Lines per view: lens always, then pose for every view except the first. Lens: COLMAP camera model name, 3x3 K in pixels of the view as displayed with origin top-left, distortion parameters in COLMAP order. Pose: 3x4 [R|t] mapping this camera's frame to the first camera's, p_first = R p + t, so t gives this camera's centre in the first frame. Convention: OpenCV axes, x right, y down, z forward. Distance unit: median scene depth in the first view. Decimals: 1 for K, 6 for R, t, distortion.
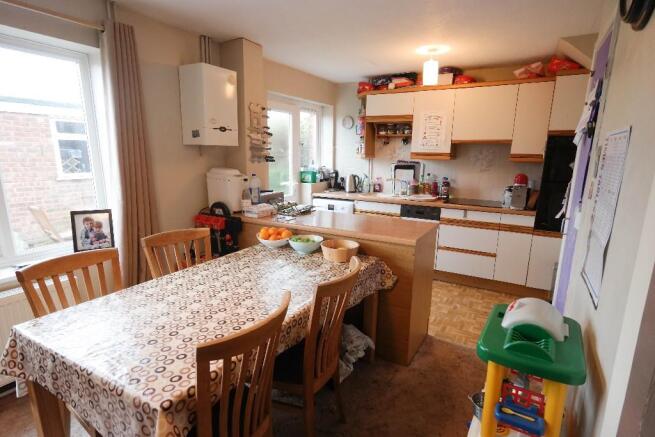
lens RADIAL K [[344.8, 0, 326.6], [0, 344.8, 225.4], [0, 0, 1]] dist [0.003264, 0.001040]
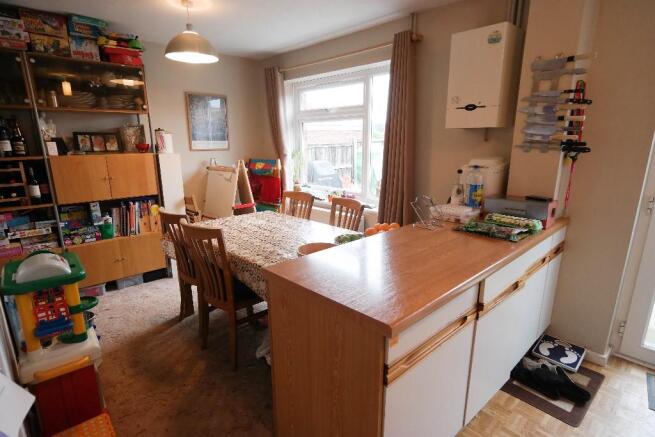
lens RADIAL K [[344.8, 0, 326.6], [0, 344.8, 225.4], [0, 0, 1]] dist [0.003264, 0.001040]
pose [[-0.269544, 0.229244, -0.935304, 0.614707], [-0.192620, 0.938789, 0.285609, -0.184150], [0.943527, 0.257143, -0.208888, 0.917103]]
